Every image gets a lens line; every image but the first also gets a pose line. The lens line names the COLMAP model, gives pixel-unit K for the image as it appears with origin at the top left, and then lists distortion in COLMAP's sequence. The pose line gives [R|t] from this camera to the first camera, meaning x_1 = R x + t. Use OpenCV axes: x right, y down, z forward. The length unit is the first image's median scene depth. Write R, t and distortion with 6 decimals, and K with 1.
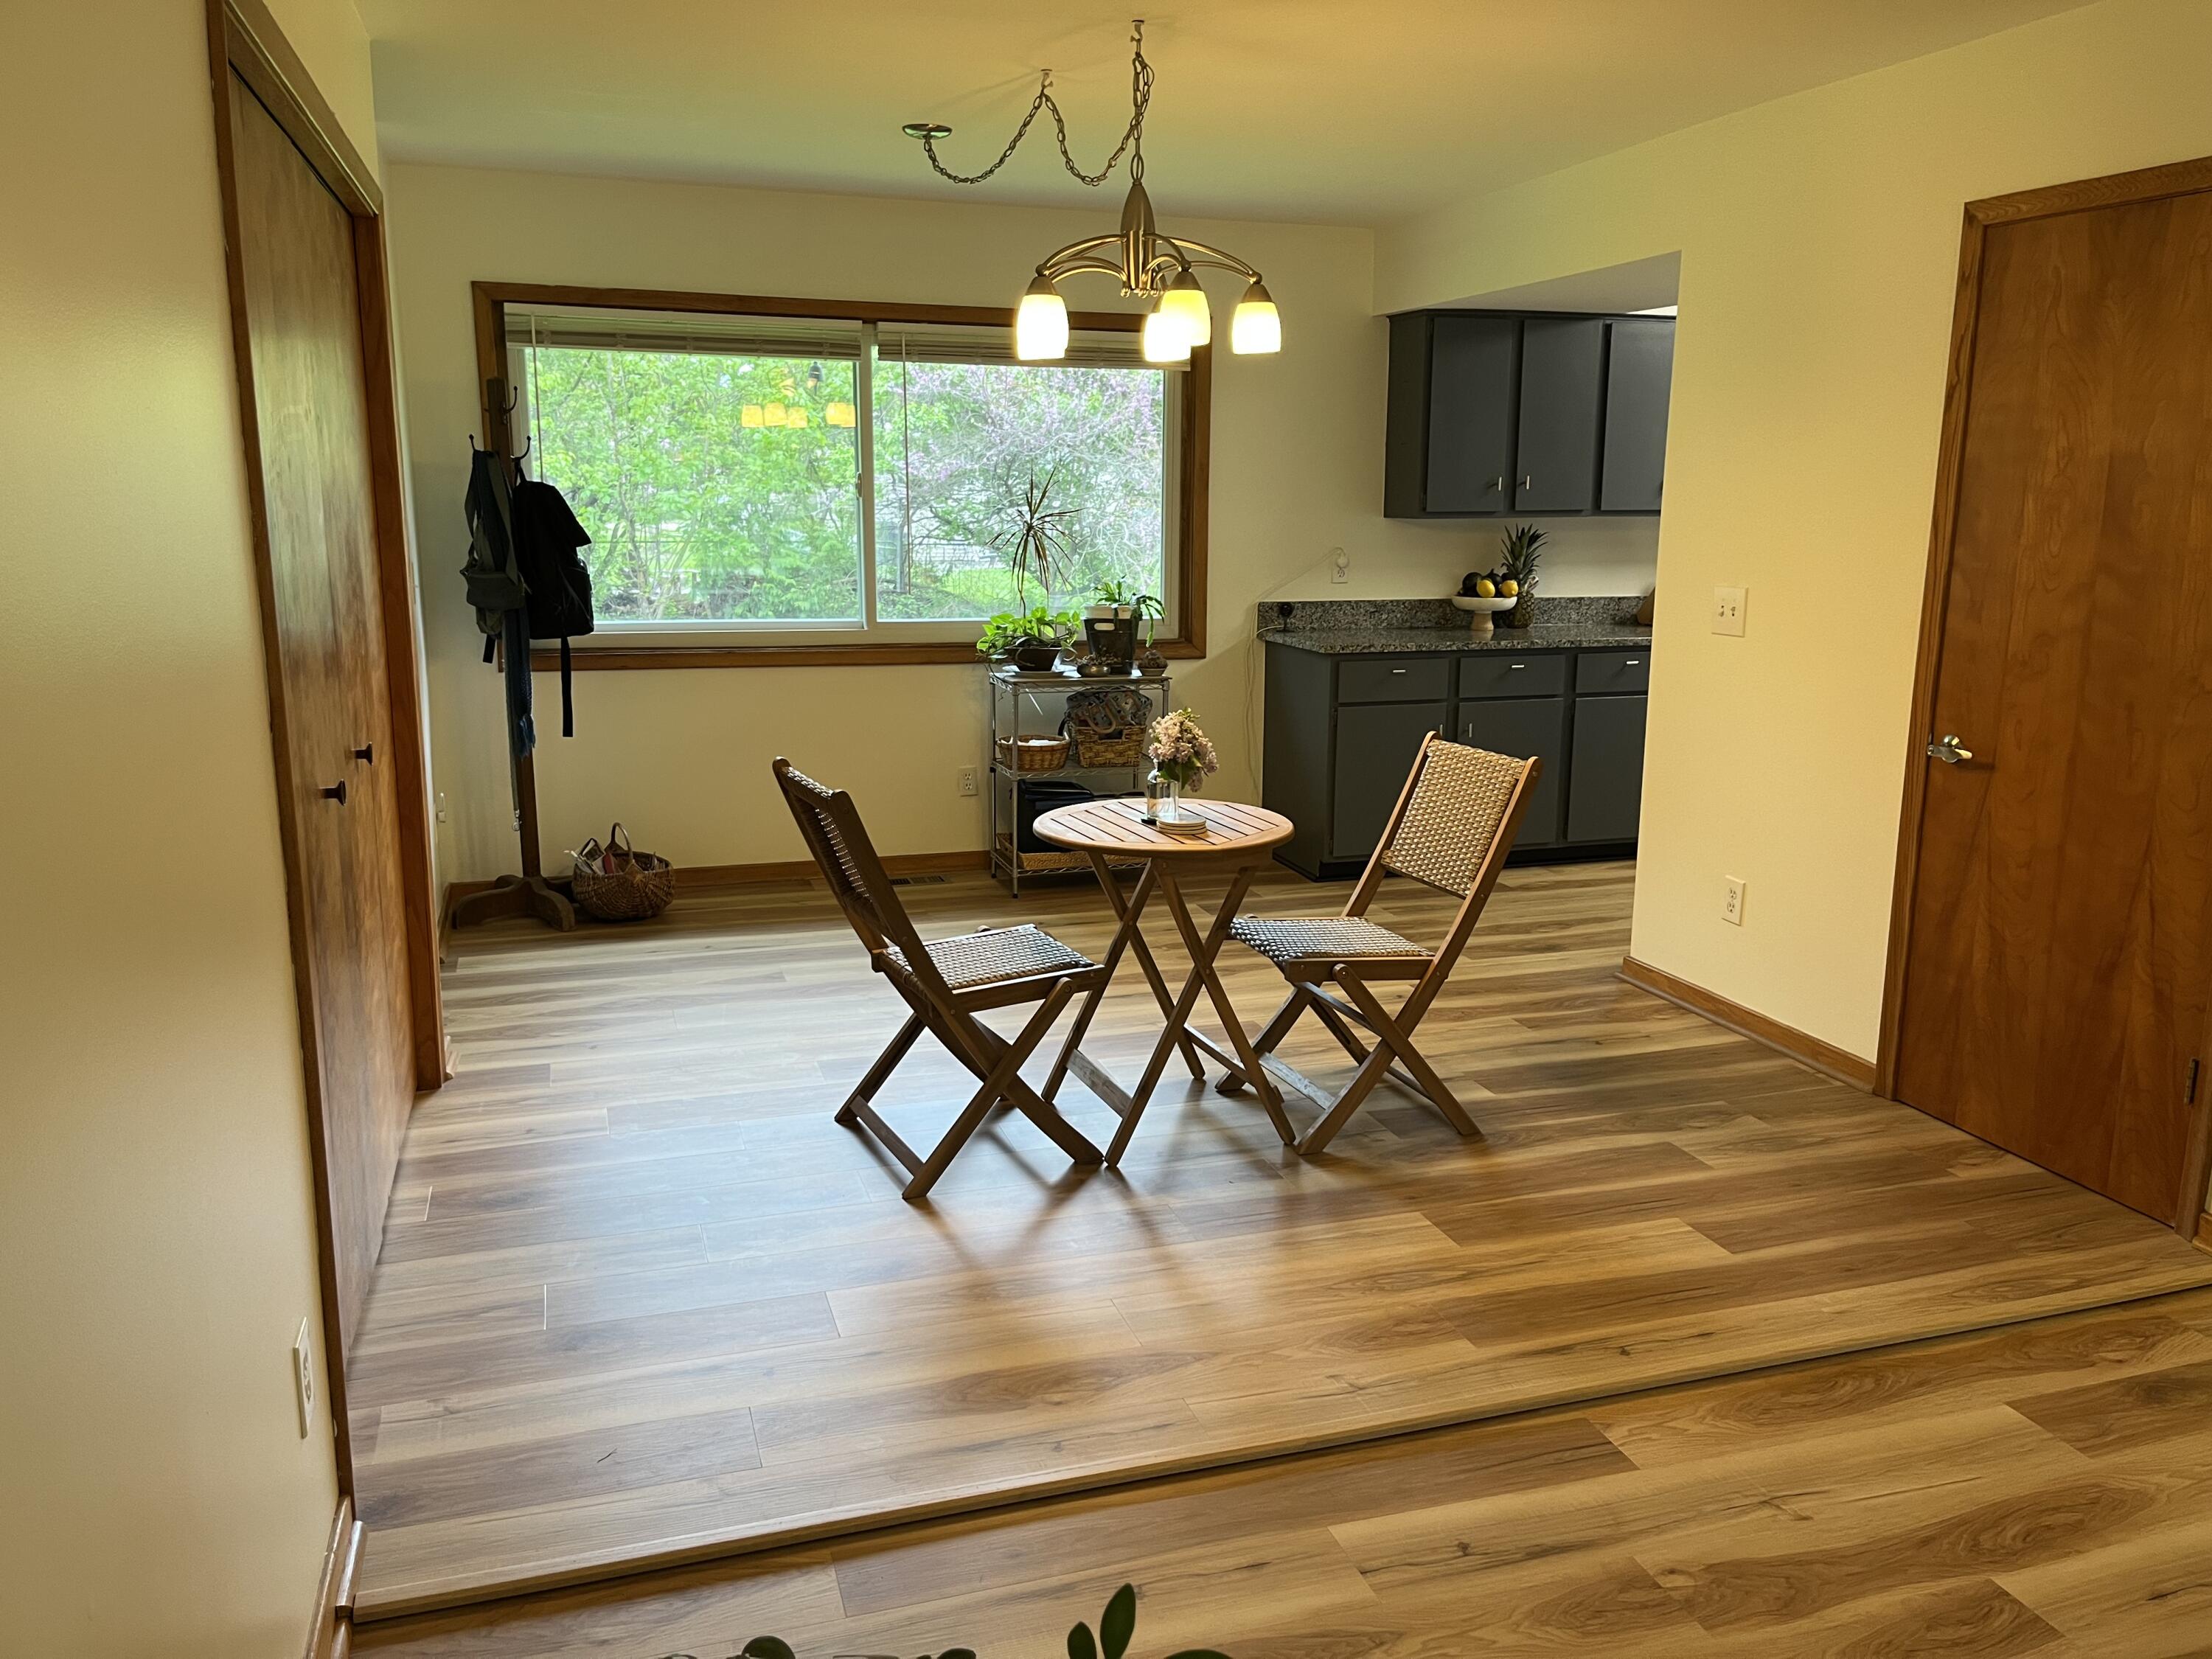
lens RADIAL K [[1673.6, 0, 1117.4], [0, 1673.6, 828.1], [0, 0, 1]] dist [0.070513, -0.097640]
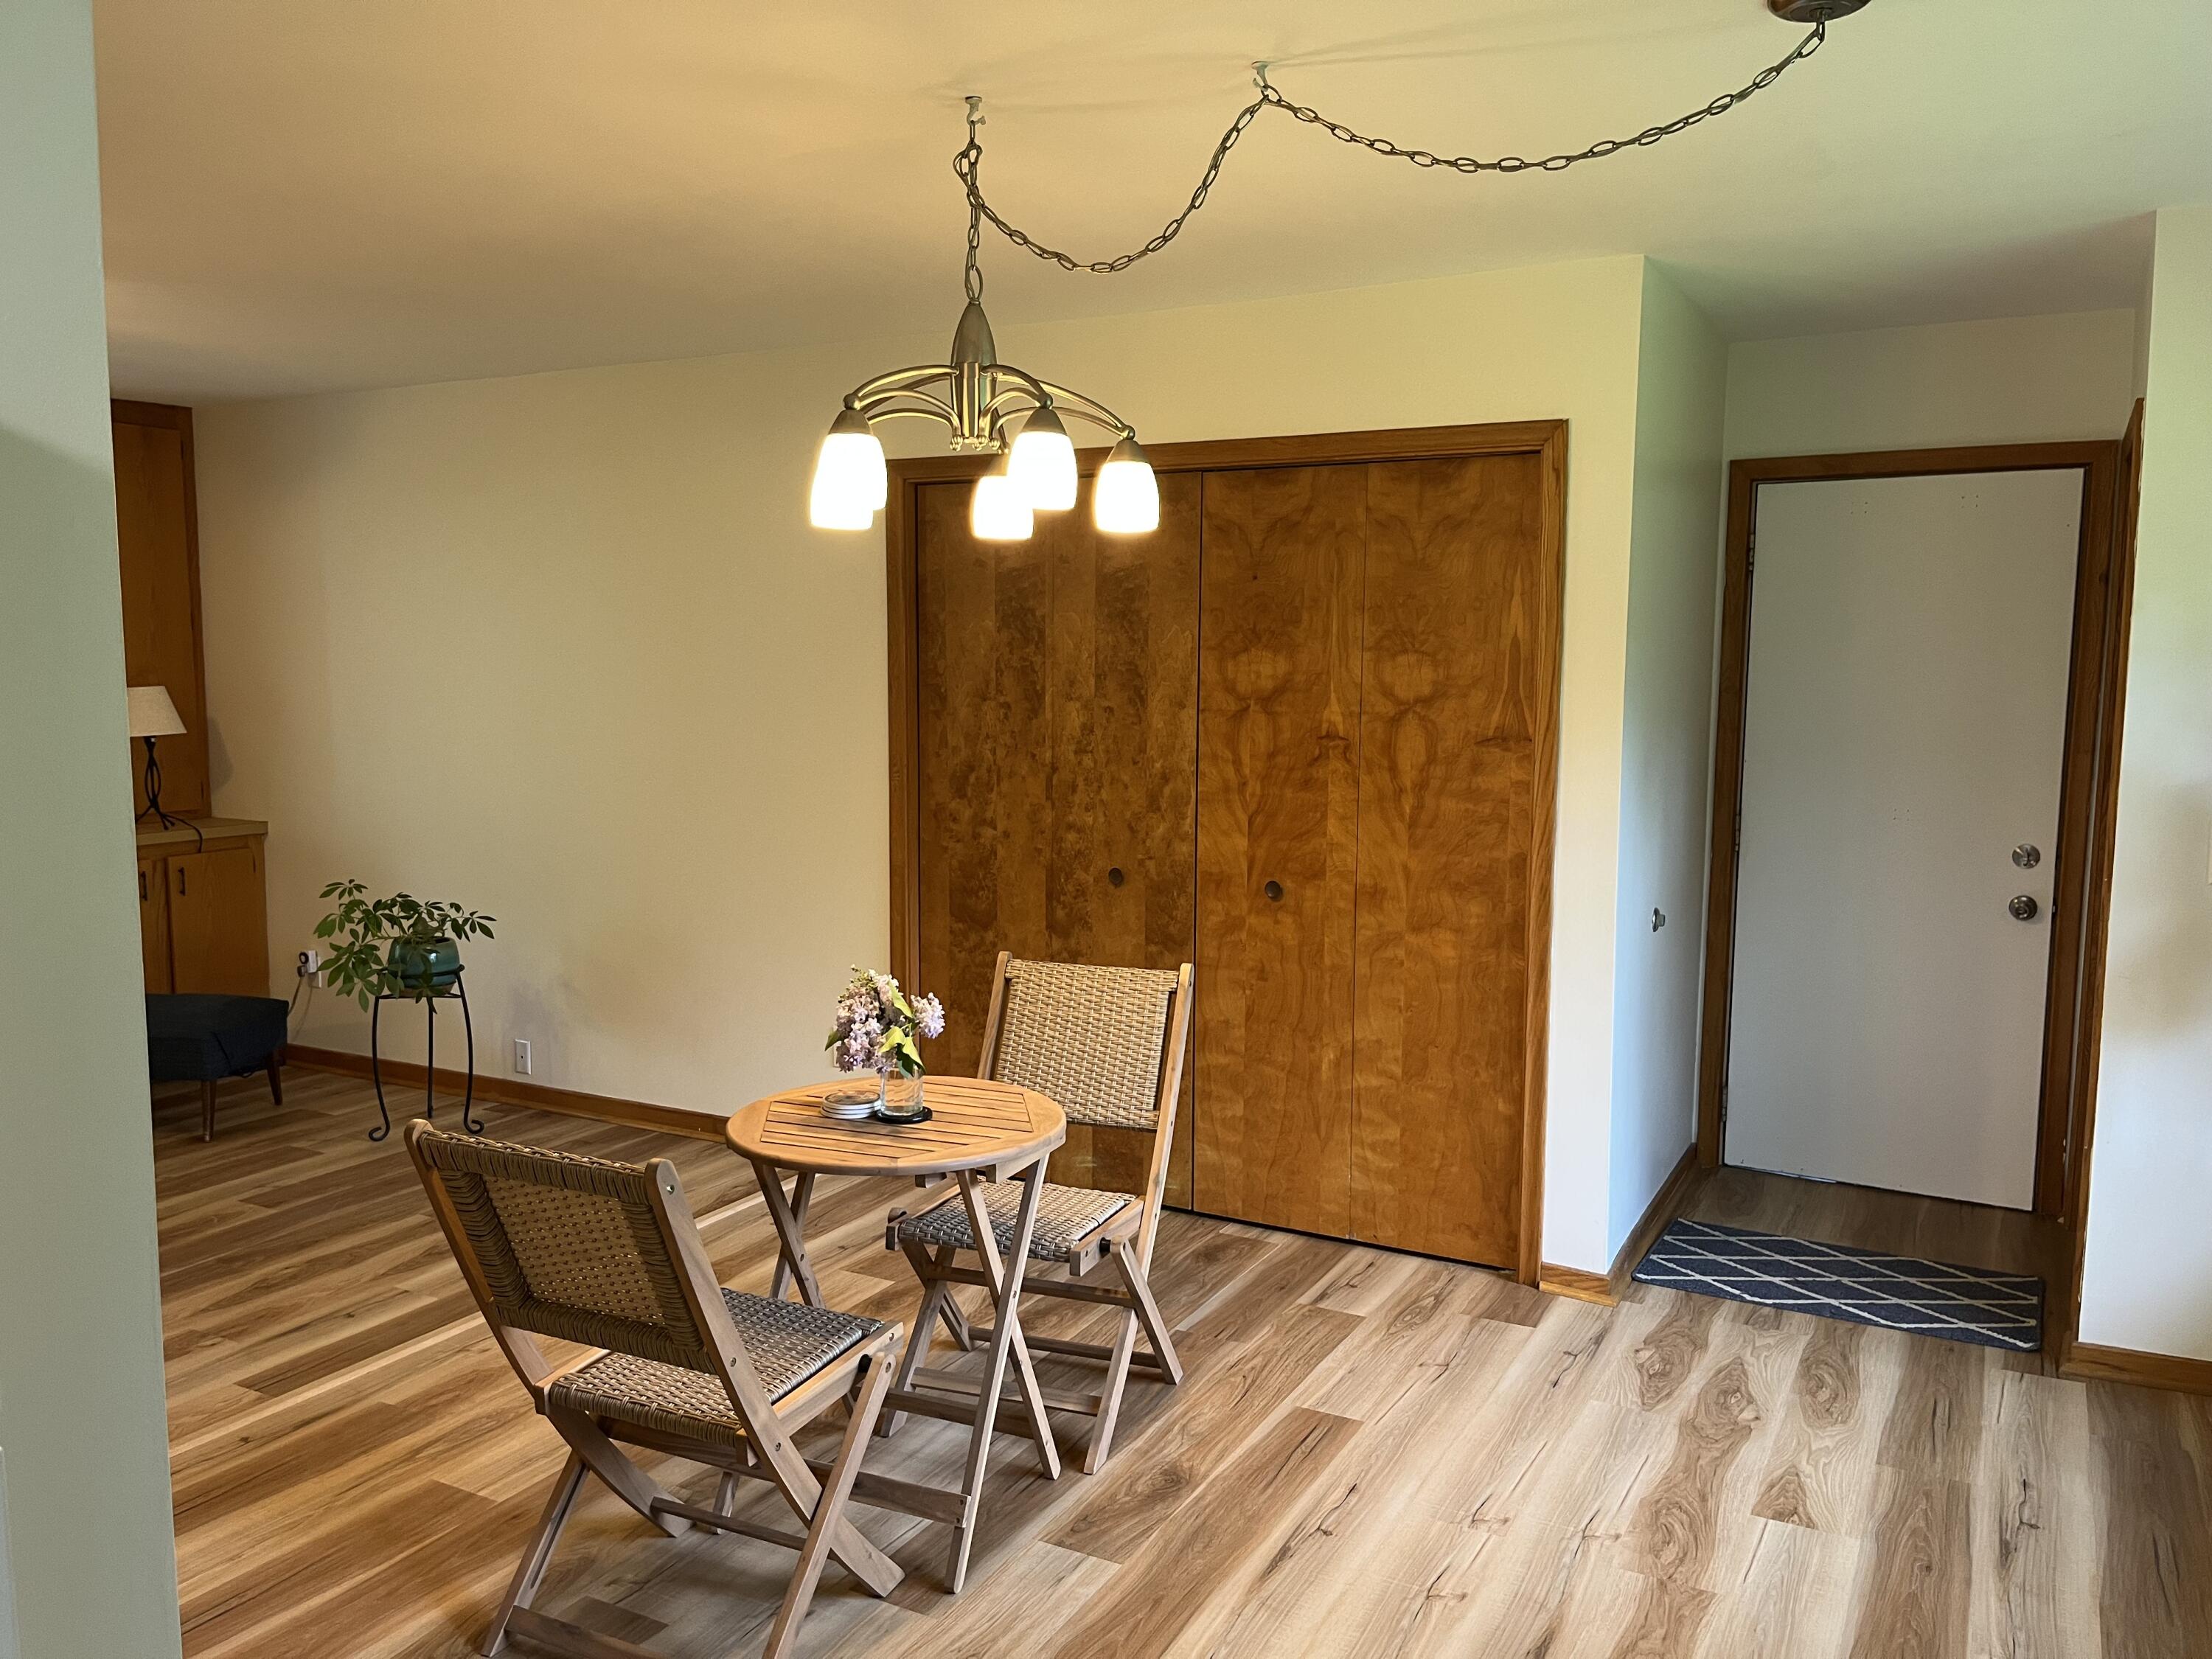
lens RADIAL K [[1673.6, 0, 1113.6], [0, 1673.6, 846.6], [0, 0, 1]] dist [0.070513, -0.097640]
pose [[-0.723222, 0.061740, -0.687851, 0.493288], [-0.150383, 0.958018, 0.244105, -0.334914], [0.674044, 0.279983, -0.683574, 1.595679]]
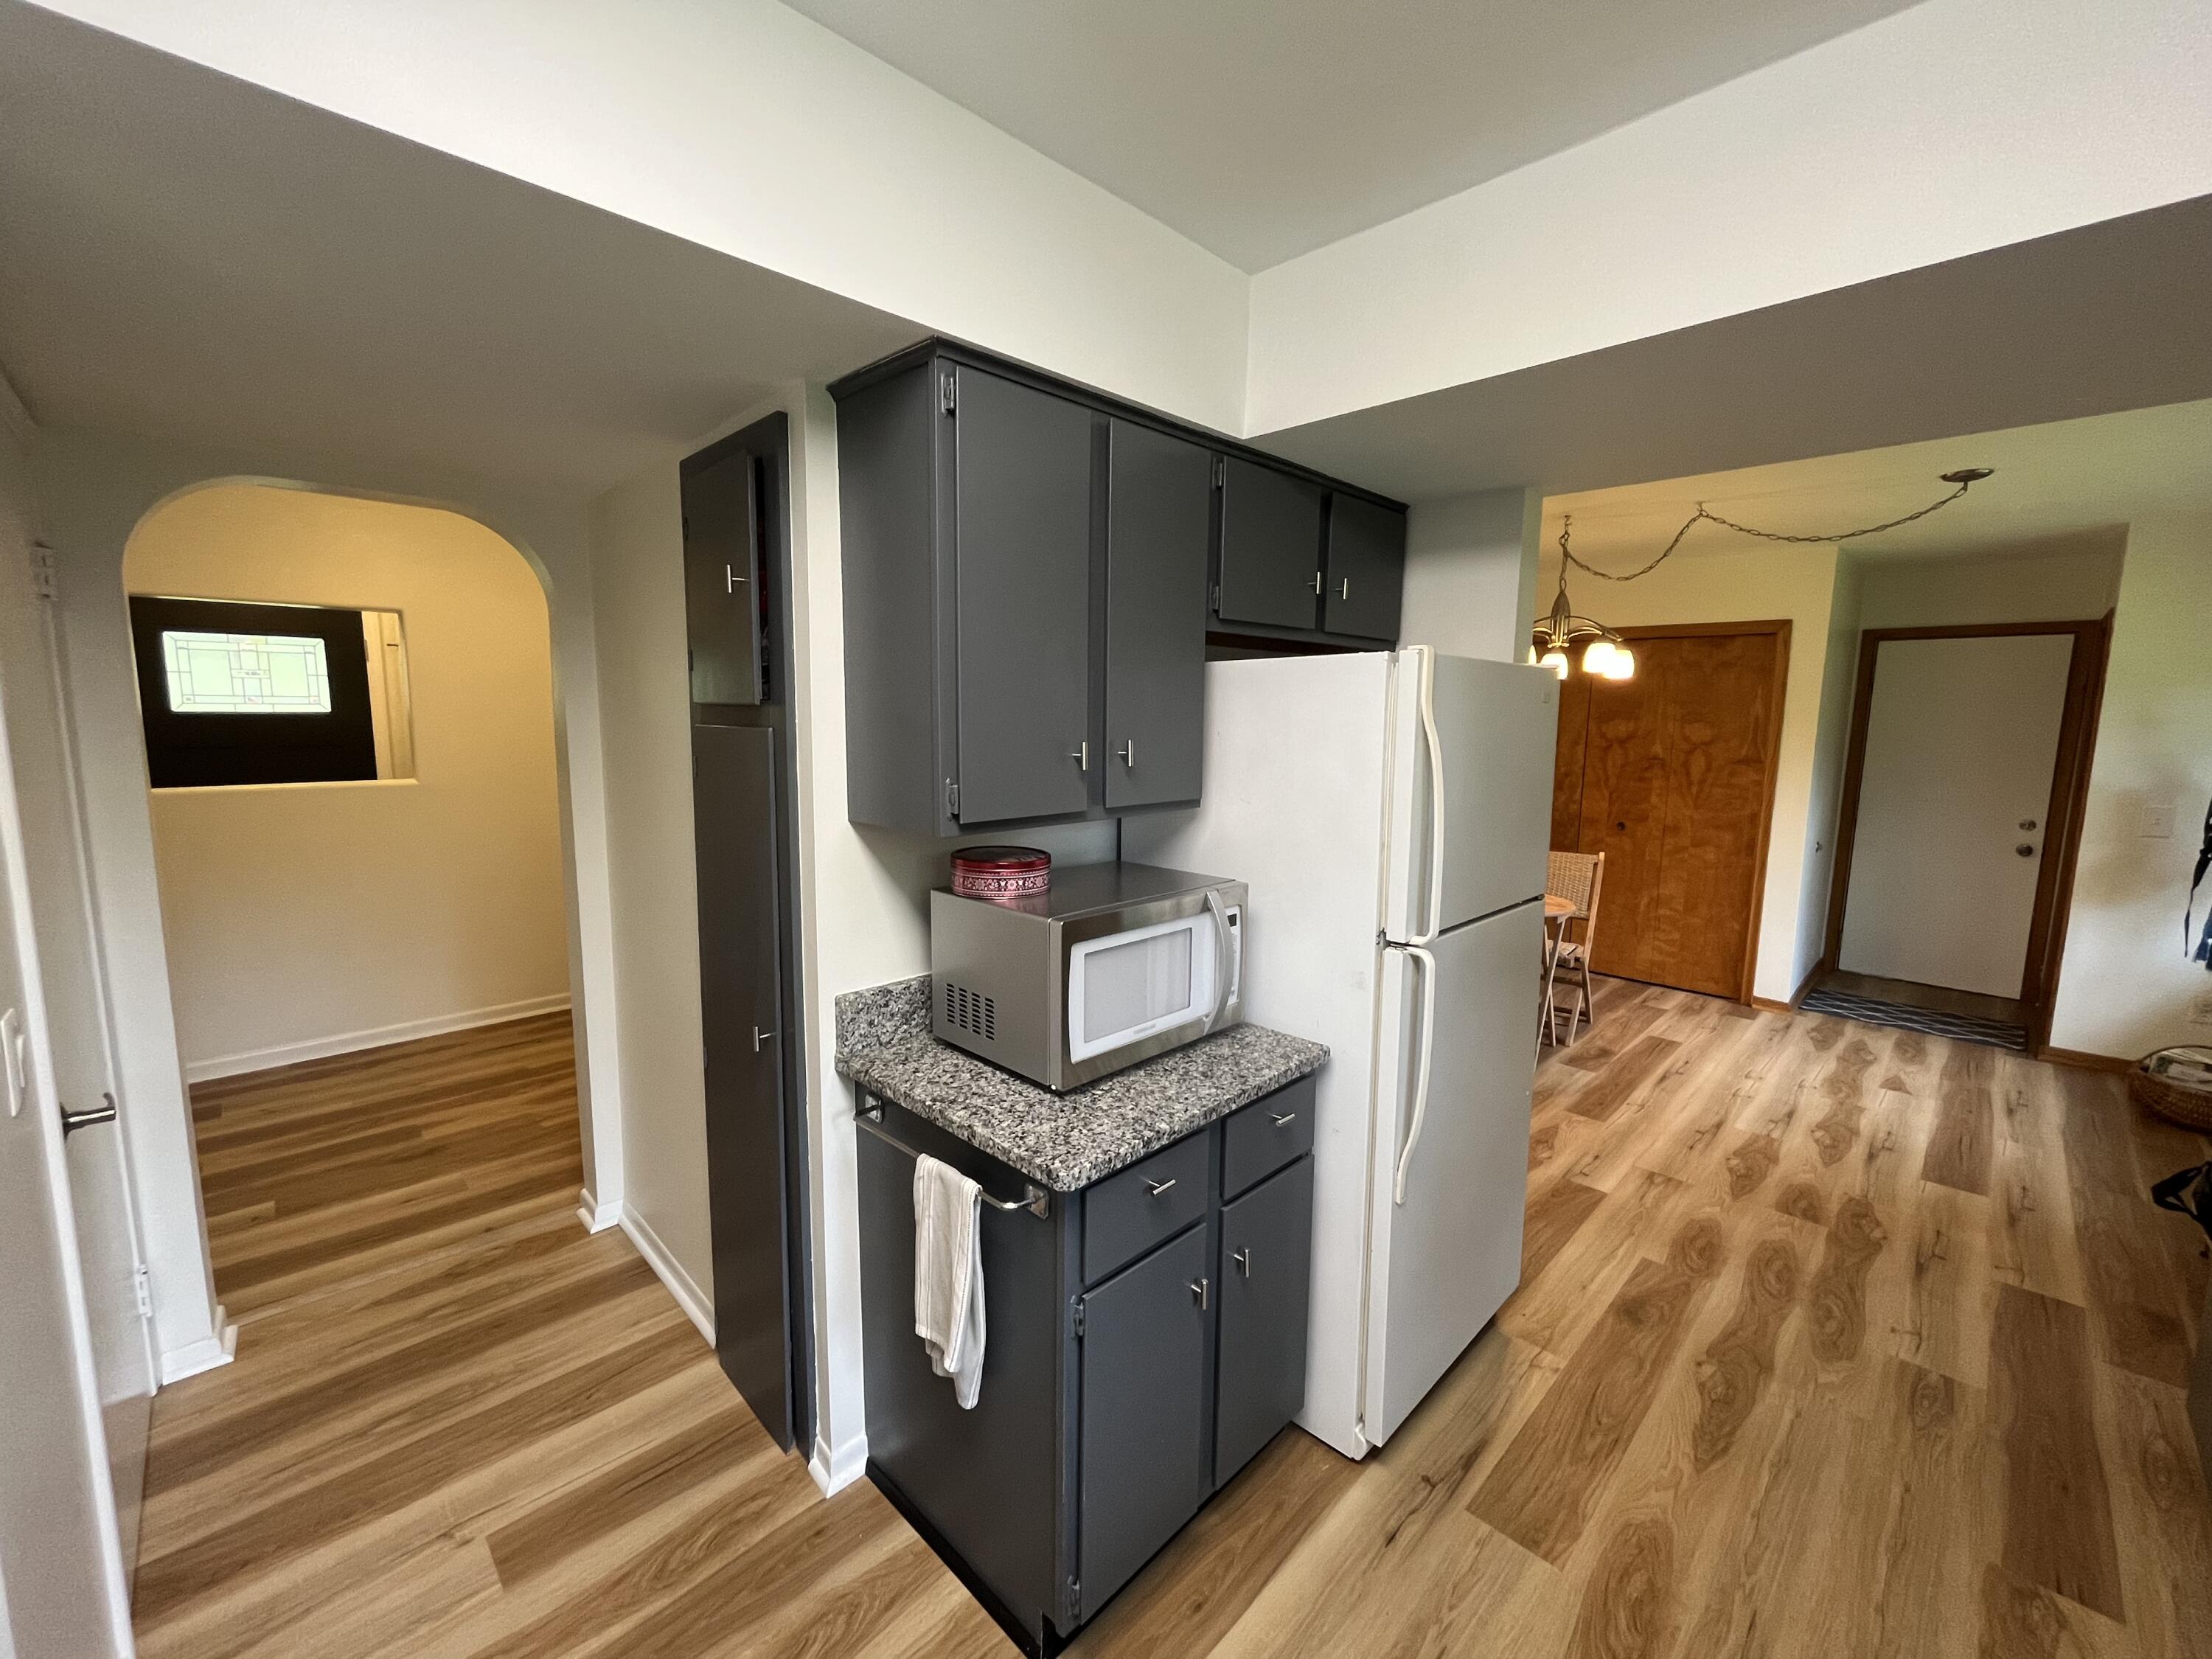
lens RADIAL K [[899.3, 0, 1106.3], [0, 899.3, 830.3], [0, 0, 1]] dist [-0.006330, 0.000181]
pose [[-0.891207, 0.039360, -0.451885, 0.973532], [-0.109882, 0.947821, 0.299267, -0.365299], [0.440085, 0.316363, -0.840380, 1.714675]]
